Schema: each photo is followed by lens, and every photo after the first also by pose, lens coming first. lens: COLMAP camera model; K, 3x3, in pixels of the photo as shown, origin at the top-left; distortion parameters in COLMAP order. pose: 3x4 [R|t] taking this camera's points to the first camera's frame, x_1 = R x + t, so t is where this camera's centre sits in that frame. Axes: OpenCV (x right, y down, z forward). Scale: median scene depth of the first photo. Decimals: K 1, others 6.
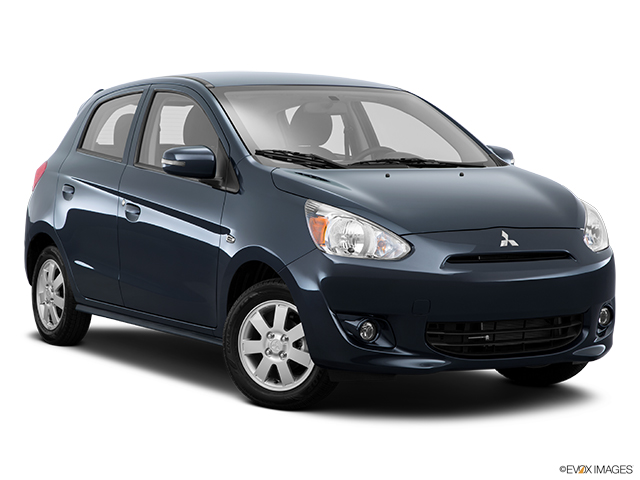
lens RADIAL K [[1544.8, 0, 317.9], [0, 1544.8, 240.7], [0, 0, 1]] dist [0.405185, 0.000000]
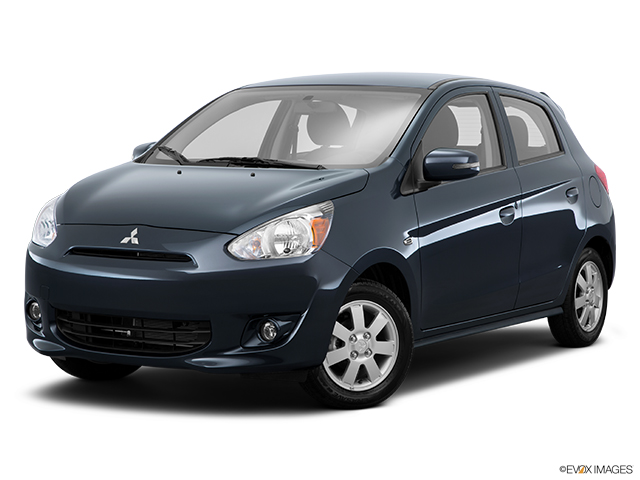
lens RADIAL K [[1544.8, 0, 320.1], [0, 1544.8, 243.9], [0, 0, 1]] dist [0.405185, 0.000000]
pose [[0.496263, 0.061993, -0.865956, 1.042555], [-0.065748, 0.997267, 0.033714, -0.037821], [0.865679, 0.040204, 0.498982, 0.600635]]
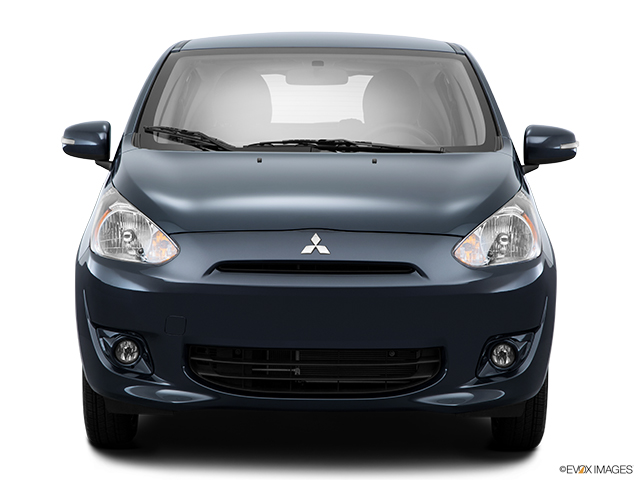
lens RADIAL K [[1905.9, 0, 315.7], [0, 1905.9, 237.8], [0, 0, 1]] dist [0.651985, 0.000000]
pose [[0.865210, 0.033103, -0.500315, 0.589584], [-0.036586, 0.999326, 0.002850, -0.006801], [0.500073, 0.015839, 0.865839, 0.181377]]
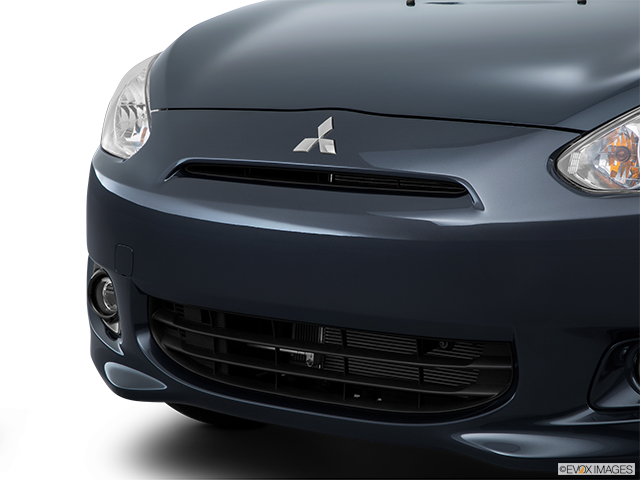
lens RADIAL K [[1713.2, 0, 321.7], [0, 1713.2, 242.8], [0, 0, 1]] dist [0.295387, 0.000000]
pose [[0.424813, 0.105151, -0.899153, 0.547225], [-0.070334, 0.994063, 0.083020, -0.011110], [0.902545, 0.027973, 0.429687, 0.791610]]
